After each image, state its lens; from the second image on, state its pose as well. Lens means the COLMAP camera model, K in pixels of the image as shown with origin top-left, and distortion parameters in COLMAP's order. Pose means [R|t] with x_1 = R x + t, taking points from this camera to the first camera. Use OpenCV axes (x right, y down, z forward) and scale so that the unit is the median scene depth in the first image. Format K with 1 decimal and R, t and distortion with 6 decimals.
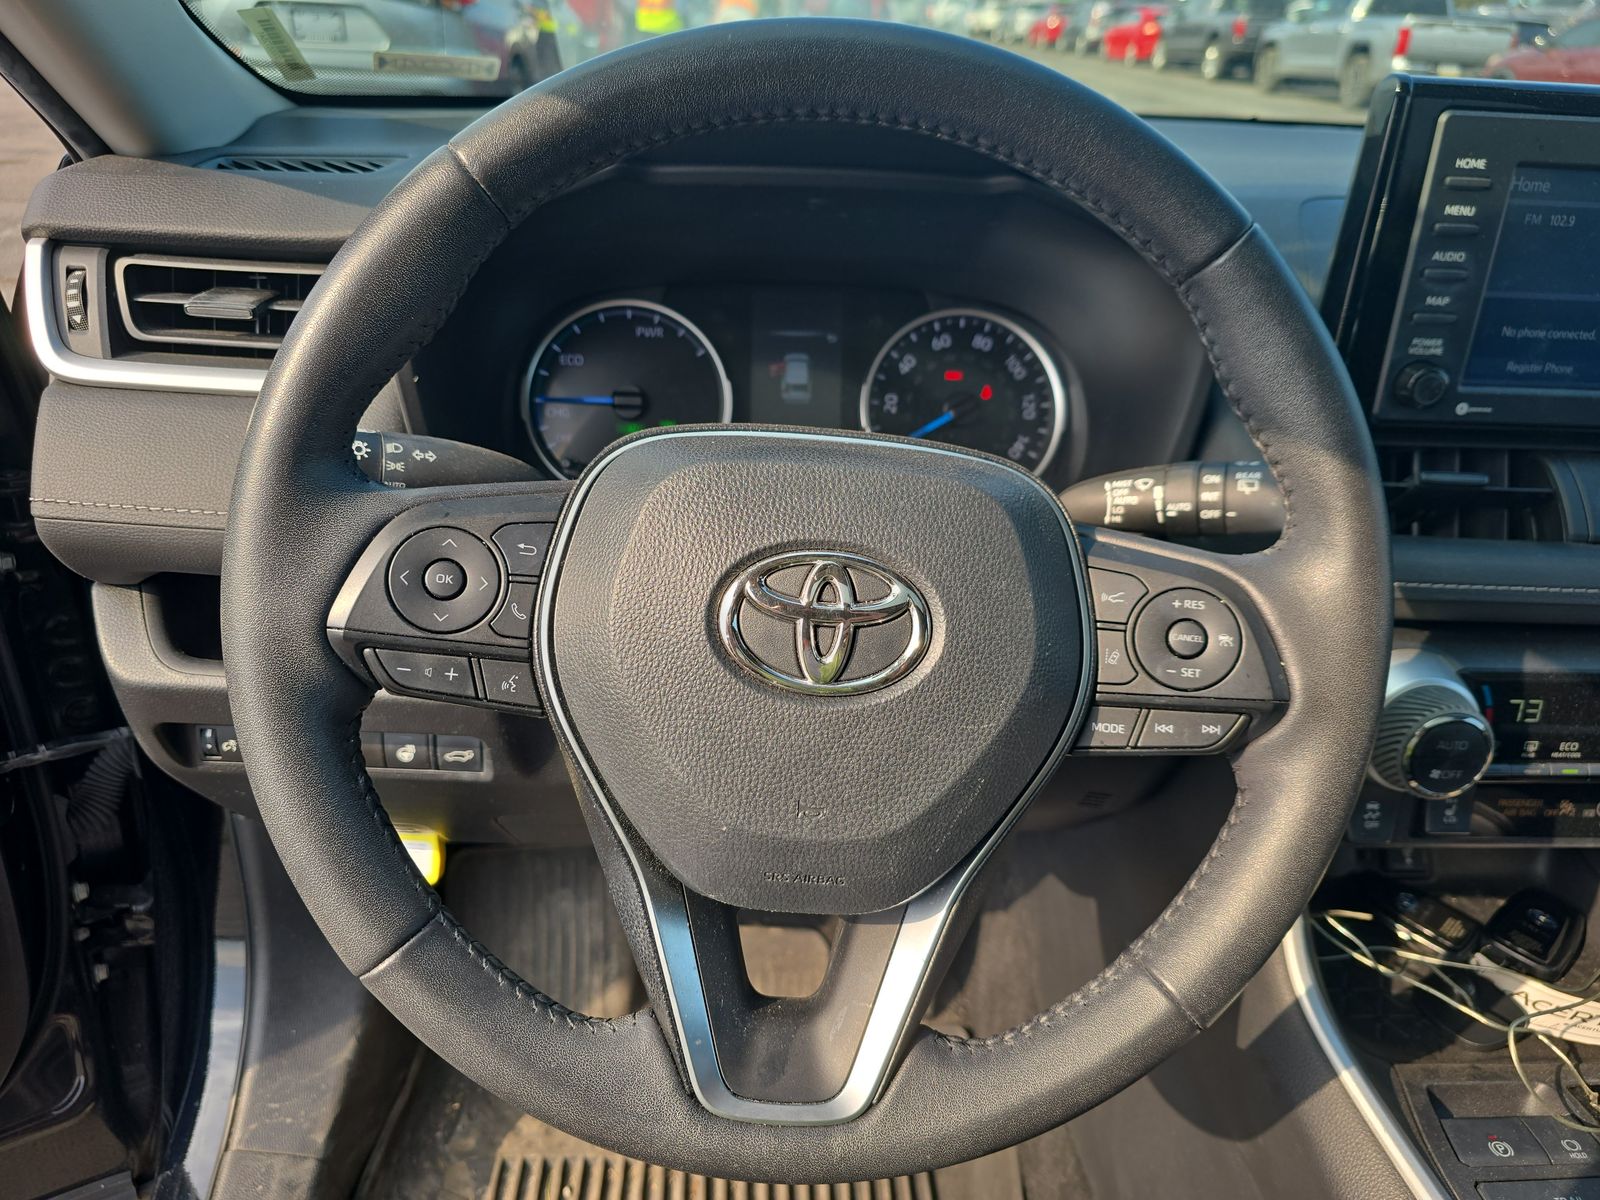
lens RADIAL K [[1086.1, 0, 798.6], [0, 1086.1, 603.0], [0, 0, 1]] dist [-0.003582, -0.011622]
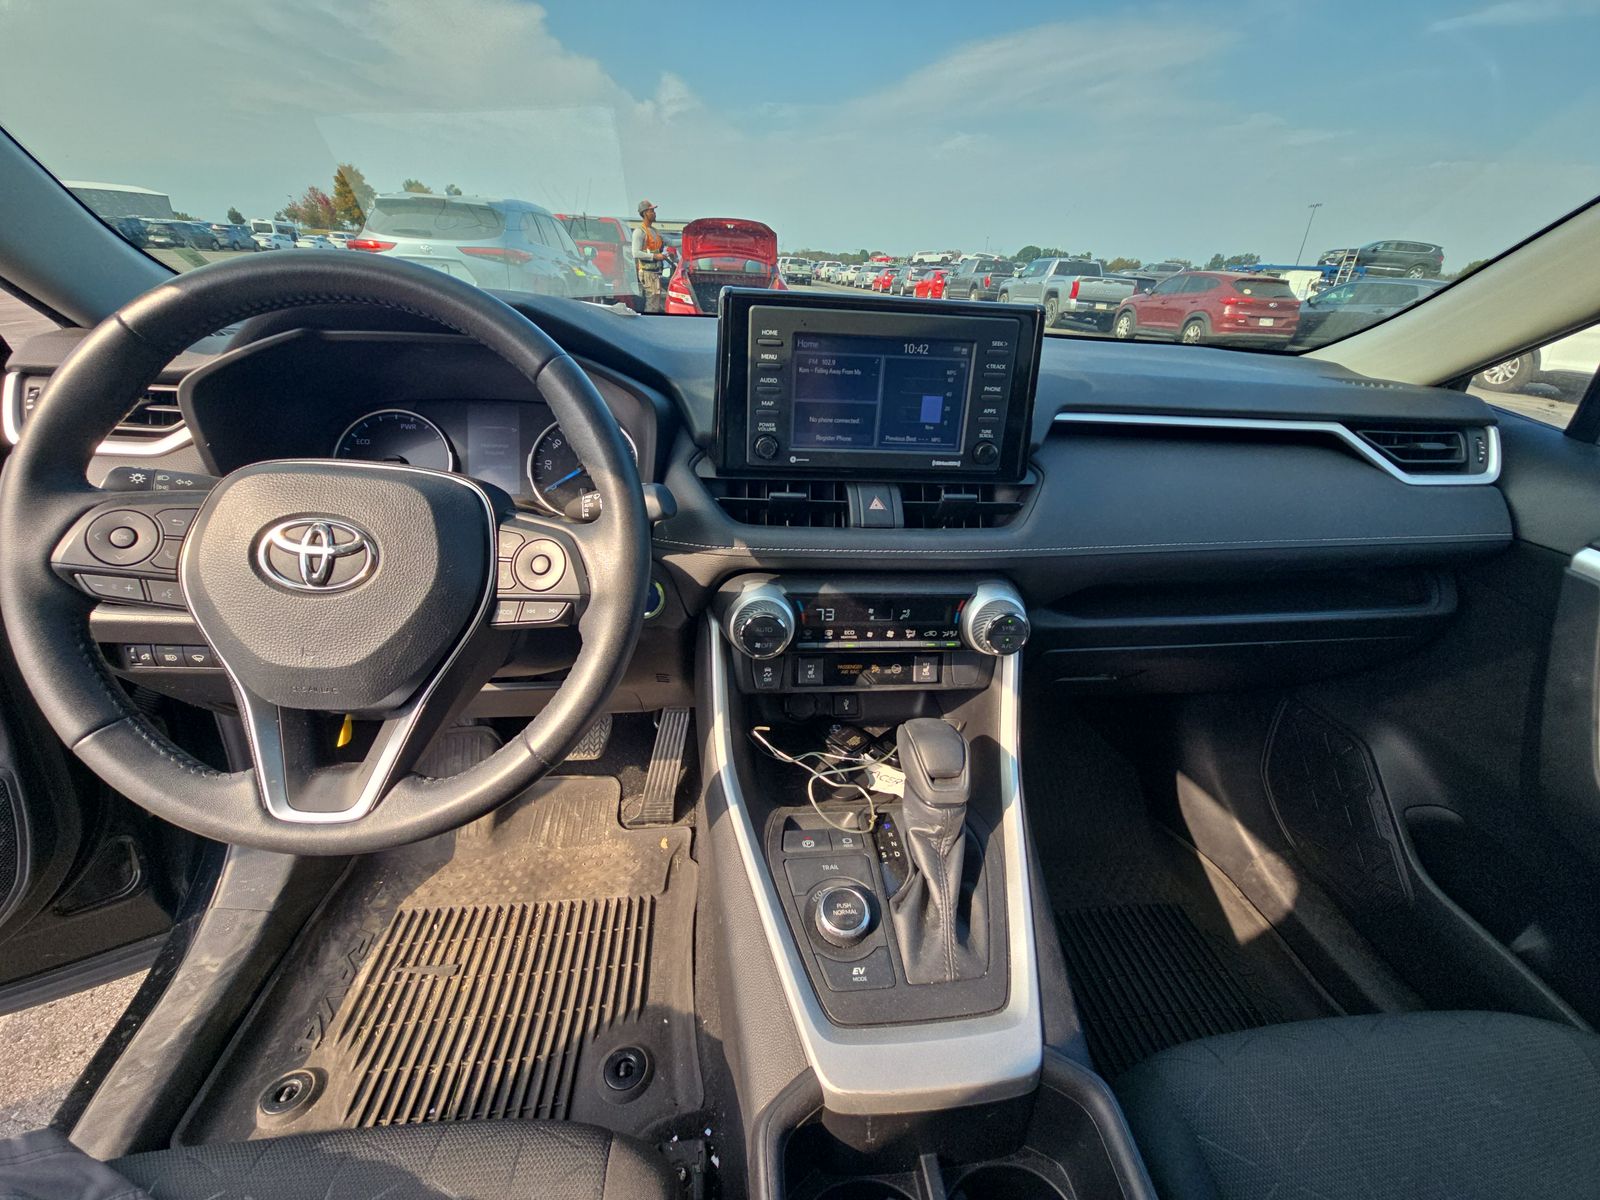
lens RADIAL K [[639.3, 0, 802.1], [0, 639.3, 591.2], [0, 0, 1]] dist [-0.006170, -0.000575]
pose [[0.997226, -0.018785, 0.072028, 0.549191], [0.021152, 0.999256, -0.032239, 0.093822], [-0.071368, 0.033673, 0.996881, -0.133522]]
